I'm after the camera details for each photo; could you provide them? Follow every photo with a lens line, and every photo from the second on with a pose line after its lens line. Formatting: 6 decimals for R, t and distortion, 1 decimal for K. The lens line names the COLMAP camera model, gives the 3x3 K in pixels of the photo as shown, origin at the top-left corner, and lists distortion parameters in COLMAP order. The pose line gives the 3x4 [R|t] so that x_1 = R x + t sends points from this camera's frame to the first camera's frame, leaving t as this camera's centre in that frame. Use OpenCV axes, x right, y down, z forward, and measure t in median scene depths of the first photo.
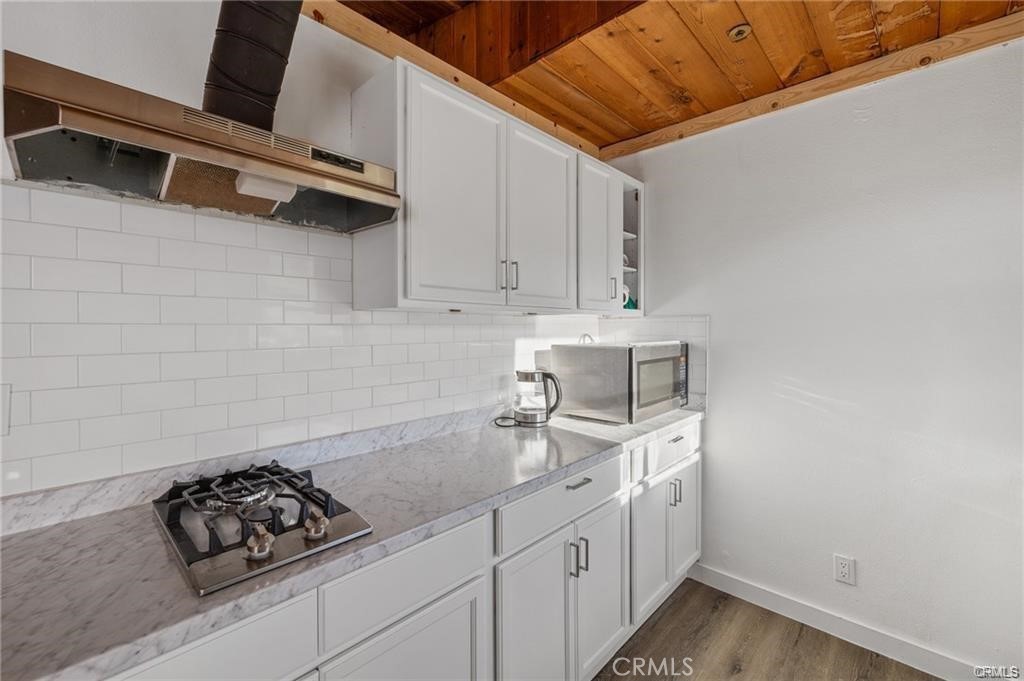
lens RADIAL K [[430.8, 0, 511.4], [0, 430.8, 332.2], [0, 0, 1]] dist [0.001451, 0.000170]
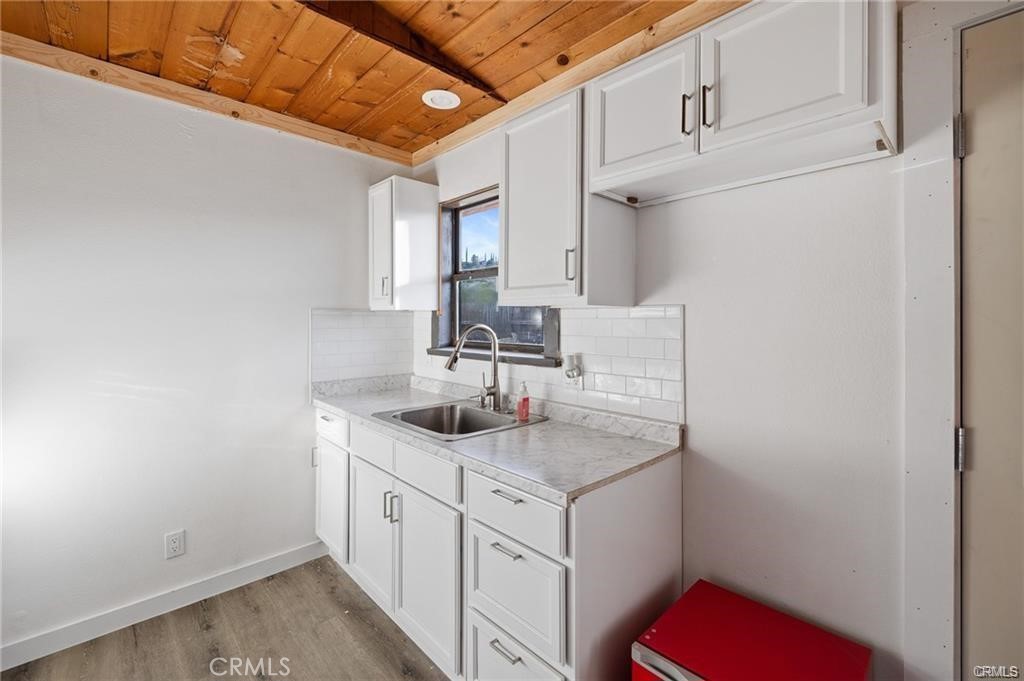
lens RADIAL K [[402.7, 0, 512.6], [0, 402.7, 320.4], [0, 0, 1]] dist [0.003307, 0.000439]
pose [[0.098025, 0.001131, 0.995183, -0.161721], [0.008248, 0.999964, -0.001949, -0.001120], [-0.995150, 0.008399, 0.098012, 0.058524]]
